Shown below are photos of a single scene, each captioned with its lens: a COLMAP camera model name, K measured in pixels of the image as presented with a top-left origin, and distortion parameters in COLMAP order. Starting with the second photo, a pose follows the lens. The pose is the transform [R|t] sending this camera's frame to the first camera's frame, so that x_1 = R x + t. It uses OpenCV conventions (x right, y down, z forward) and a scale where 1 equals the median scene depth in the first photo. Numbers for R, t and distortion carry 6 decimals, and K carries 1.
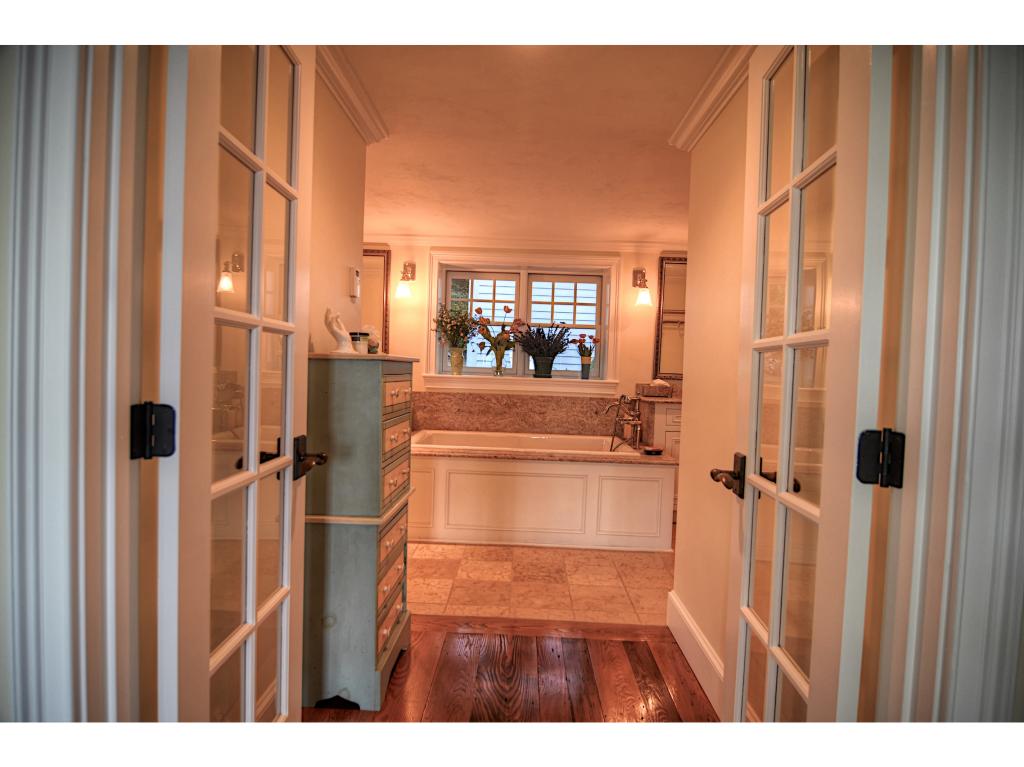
lens RADIAL K [[540.6, 0, 518.3], [0, 540.6, 387.3], [0, 0, 1]] dist [-0.013819, -0.001346]
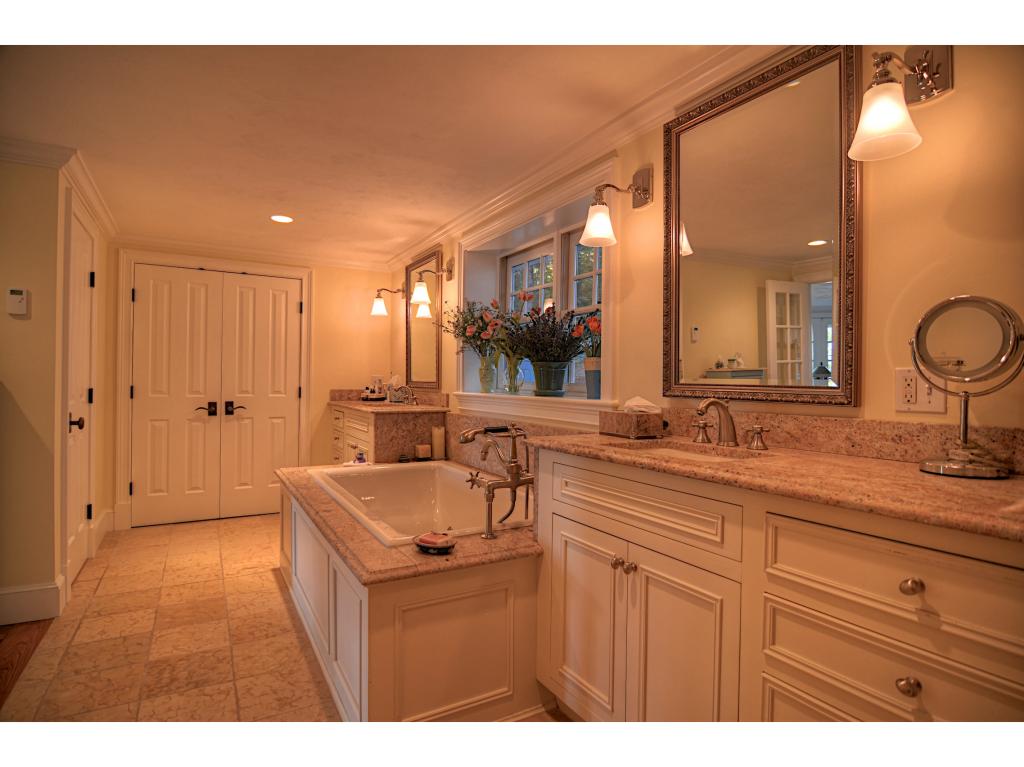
lens RADIAL K [[540.6, 0, 511.2], [0, 540.6, 382.7], [0, 0, 1]] dist [-0.013819, -0.001346]
pose [[0.502990, -0.027978, -0.863840, 0.782119], [-0.020400, 0.998813, -0.044228, -0.006747], [0.864052, 0.039869, 0.501822, 0.908844]]
